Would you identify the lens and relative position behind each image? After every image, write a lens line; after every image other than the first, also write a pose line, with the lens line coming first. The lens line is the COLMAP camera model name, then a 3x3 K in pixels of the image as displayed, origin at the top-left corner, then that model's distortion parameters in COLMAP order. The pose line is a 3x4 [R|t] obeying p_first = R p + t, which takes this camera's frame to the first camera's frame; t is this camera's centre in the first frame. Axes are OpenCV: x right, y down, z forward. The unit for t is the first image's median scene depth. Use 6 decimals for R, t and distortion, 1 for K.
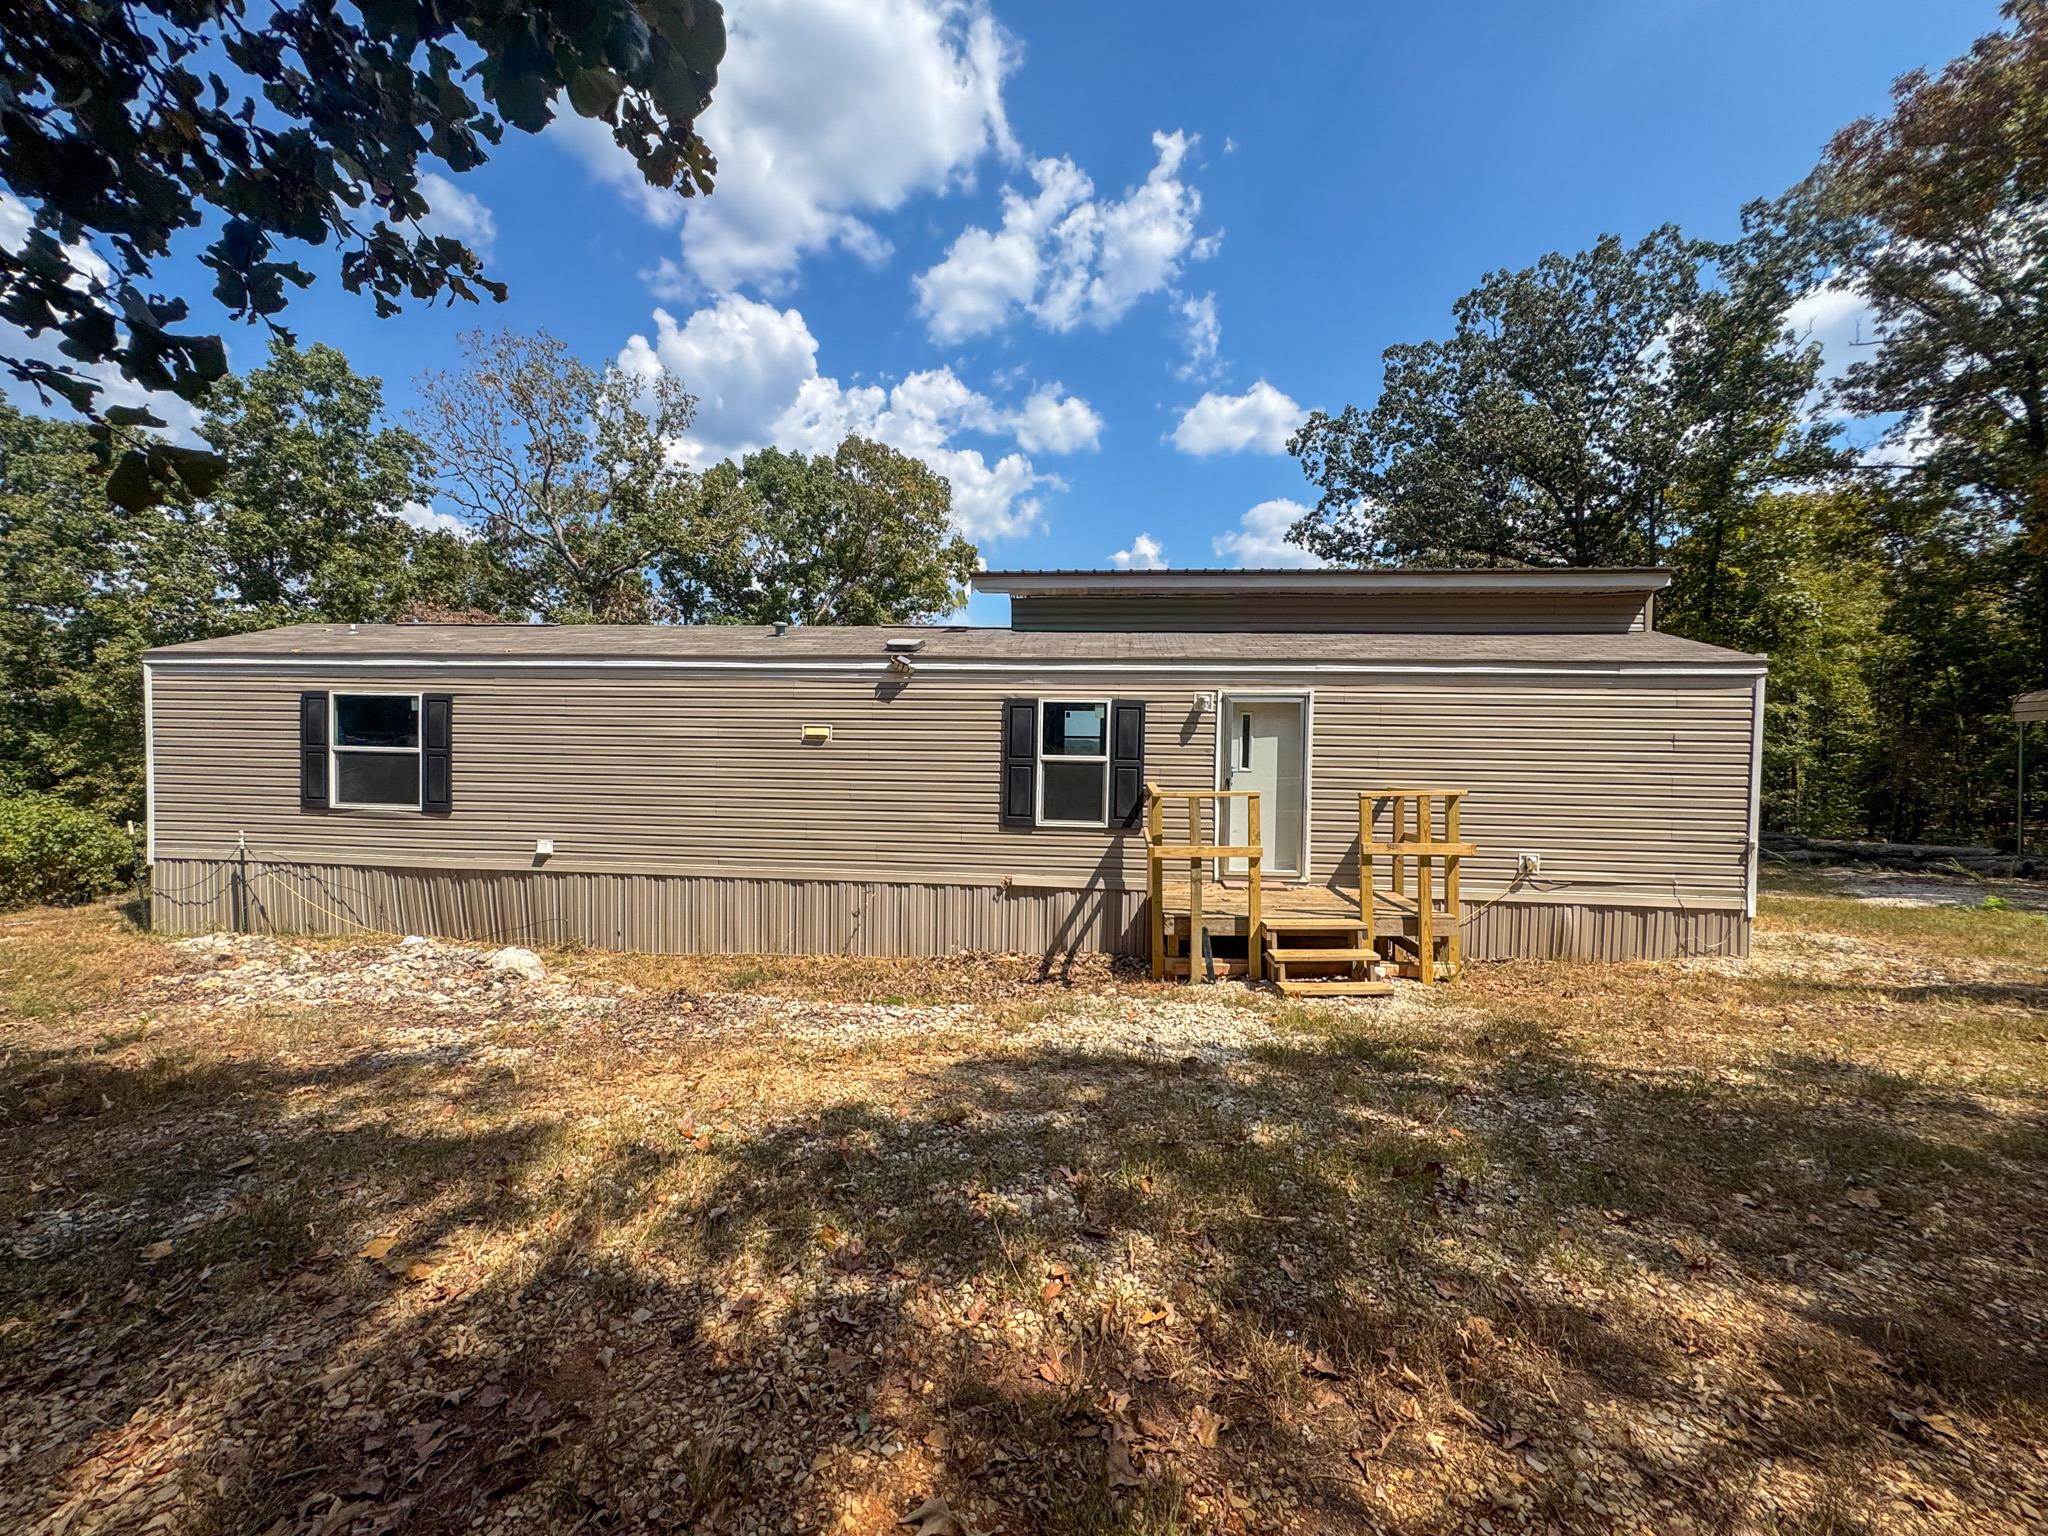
lens RADIAL K [[814.4, 0, 1019.3], [0, 814.4, 777.0], [0, 0, 1]] dist [-0.002960, 0.000264]
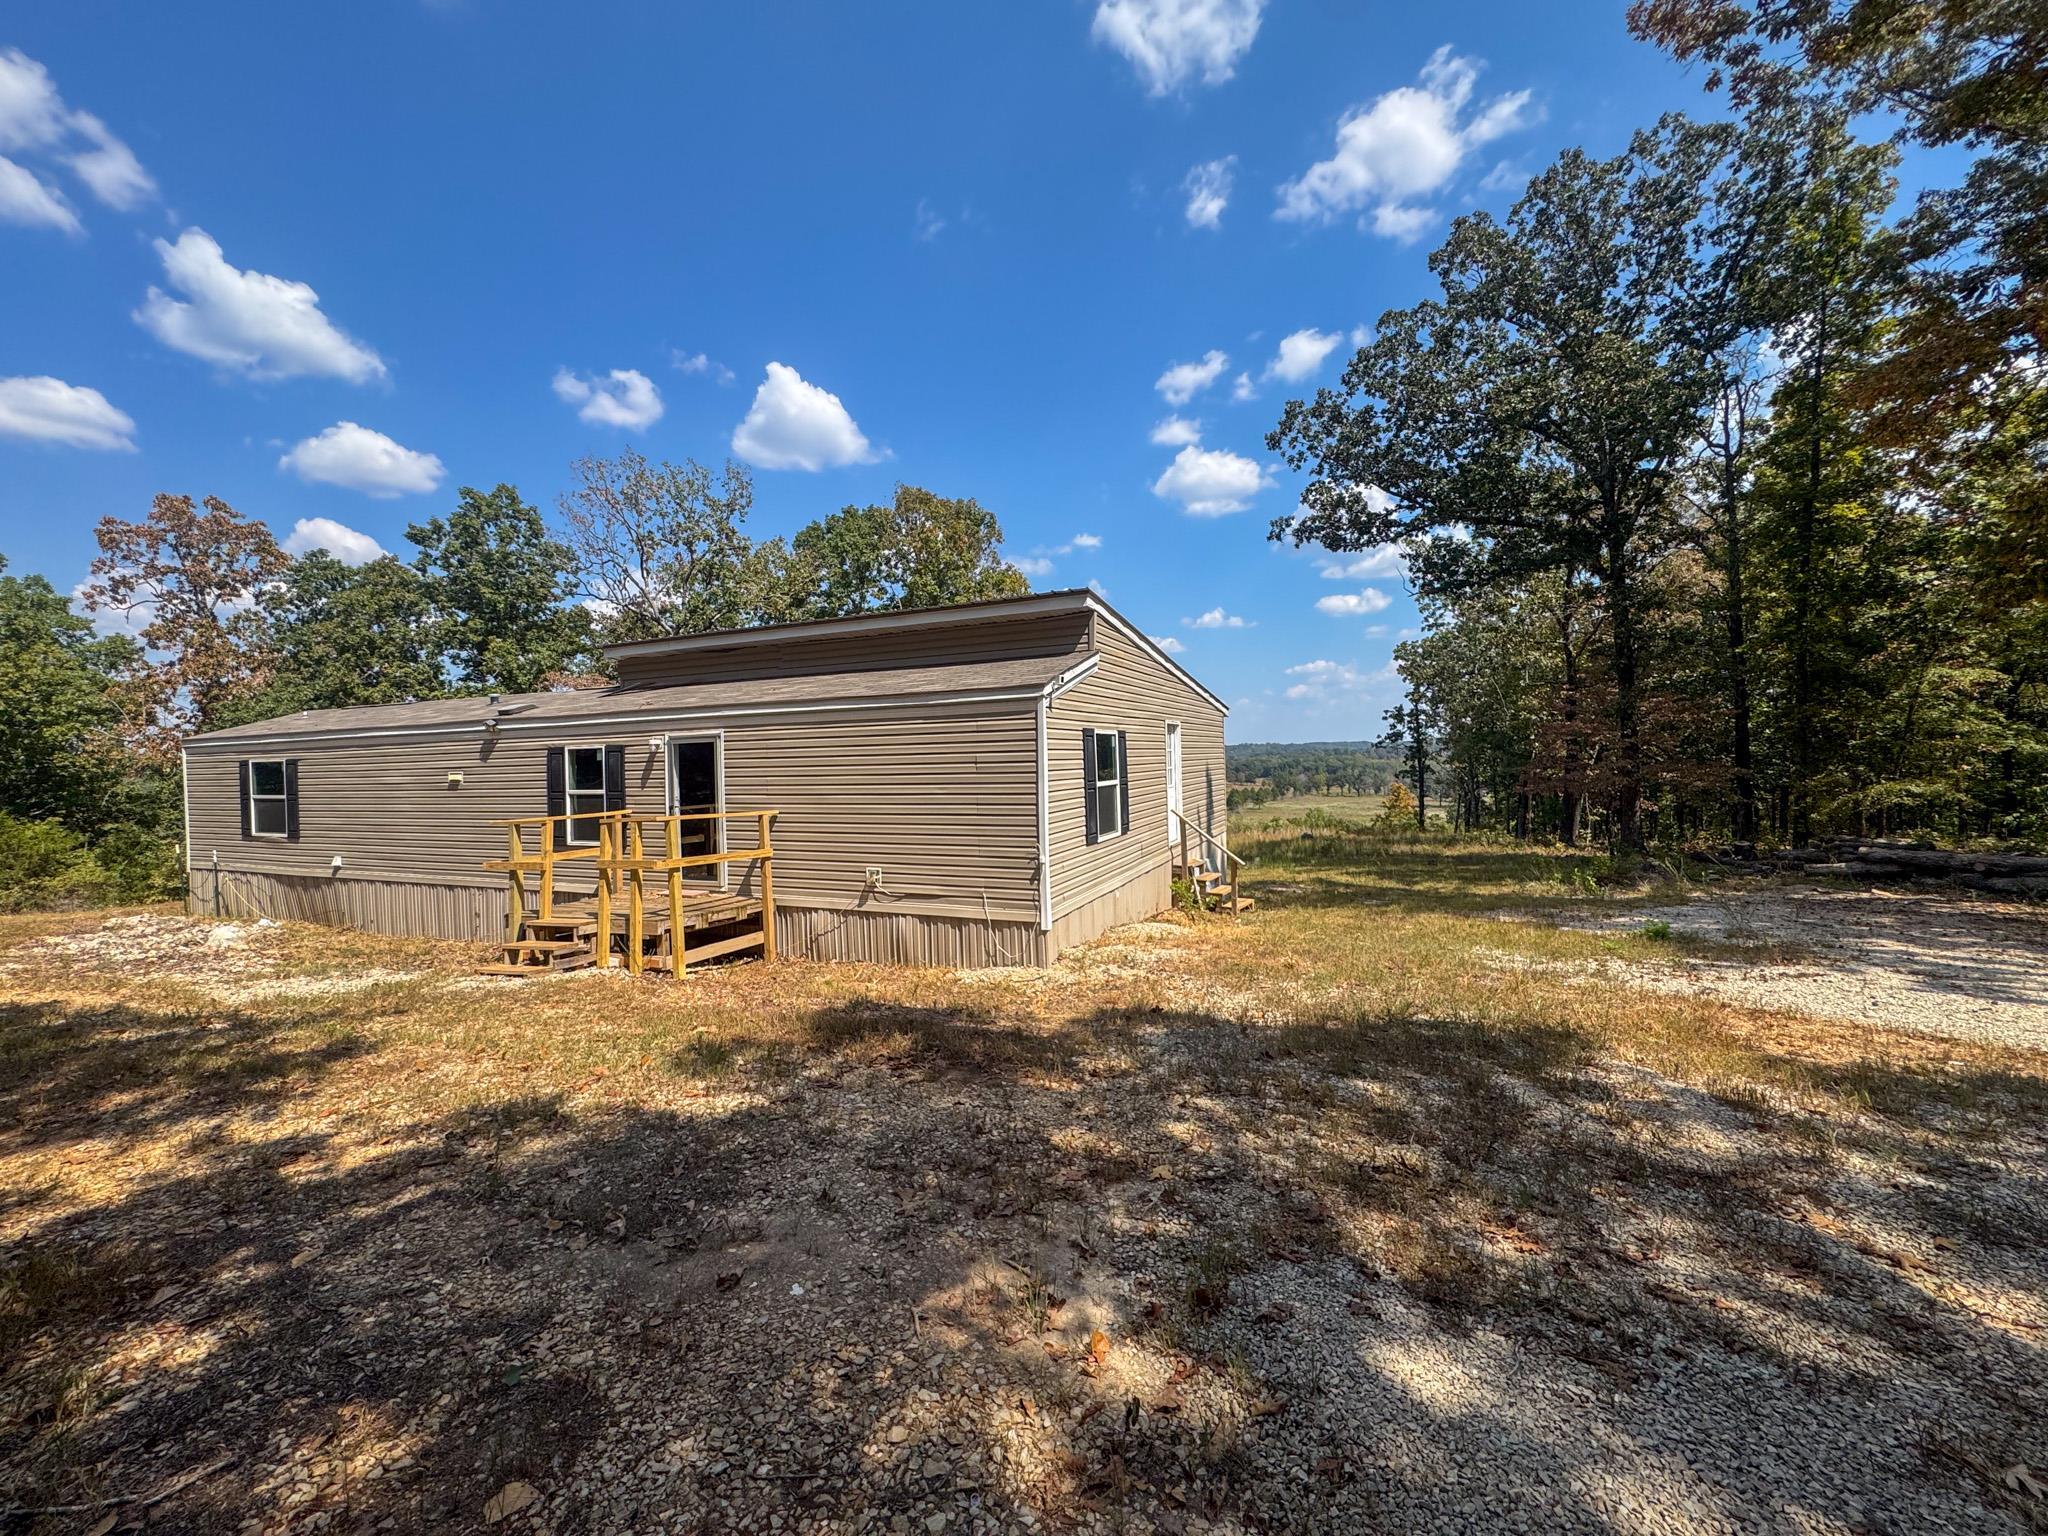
lens RADIAL K [[814.4, 0, 1019.1], [0, 814.4, 765.9], [0, 0, 1]] dist [-0.002960, 0.000264]
pose [[0.947991, -0.037293, -0.316104, 0.452885], [0.029405, 0.999127, -0.029688, -0.002569], [0.316935, 0.018848, 0.948260, 0.000077]]
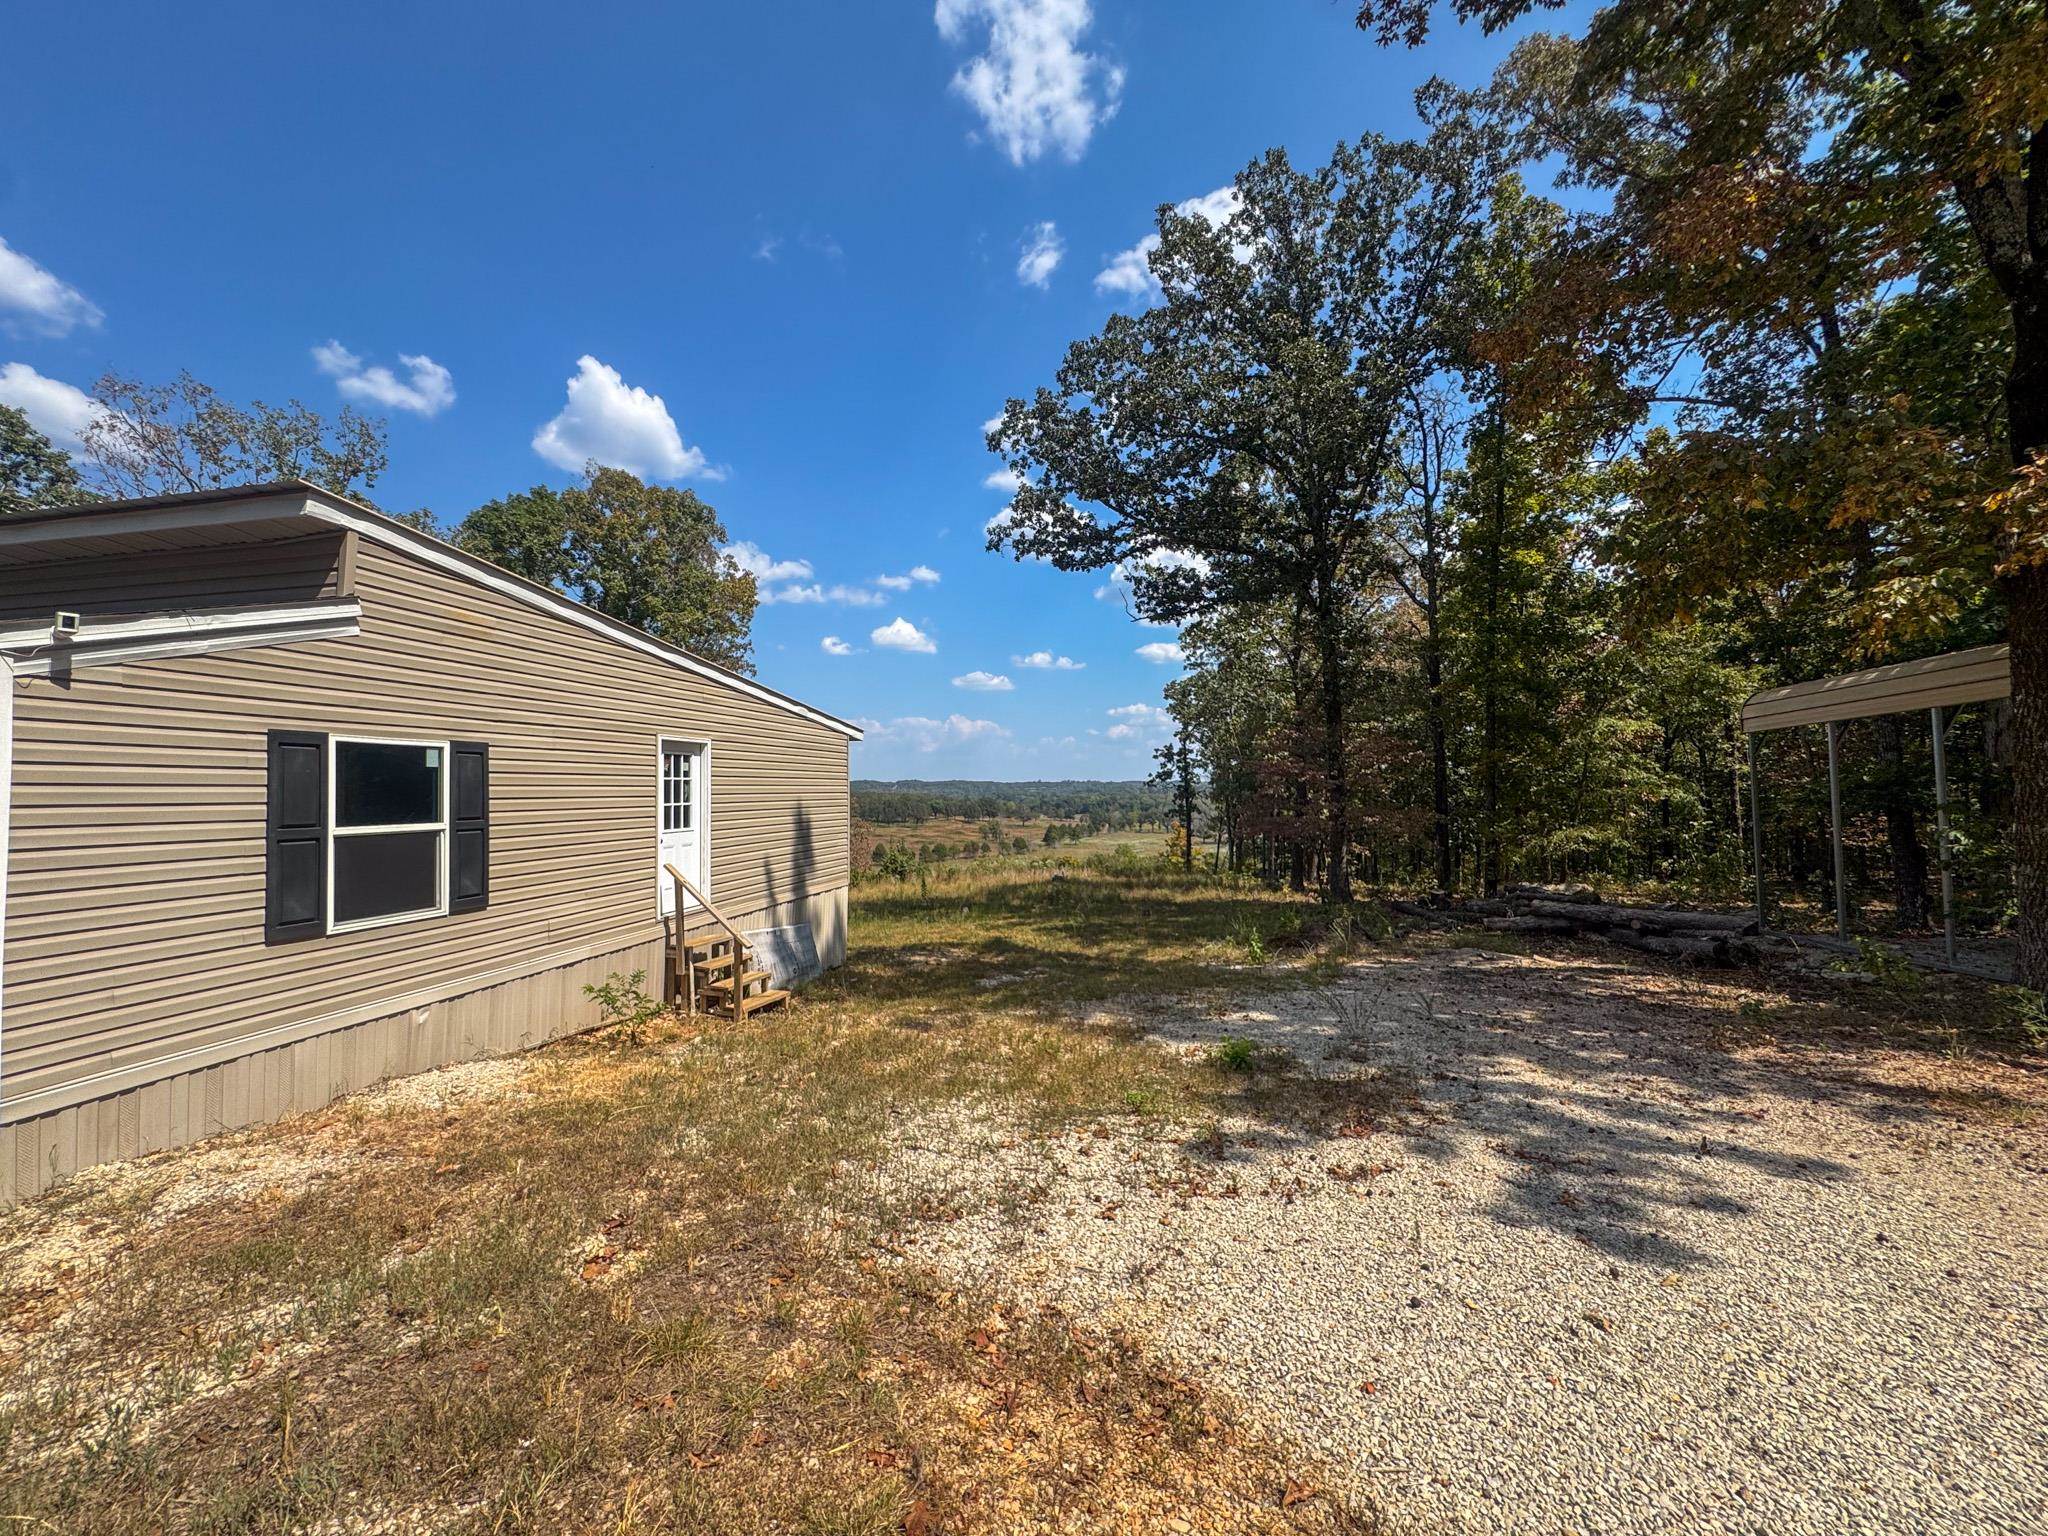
lens RADIAL K [[814.4, 0, 1023.6], [0, 814.4, 766.1], [0, 0, 1]] dist [-0.002960, 0.000264]
pose [[0.993874, -0.024905, -0.107677, 0.595892], [0.017845, 0.997657, -0.066042, -0.004228], [0.109070, 0.063716, 0.991990, 0.214814]]
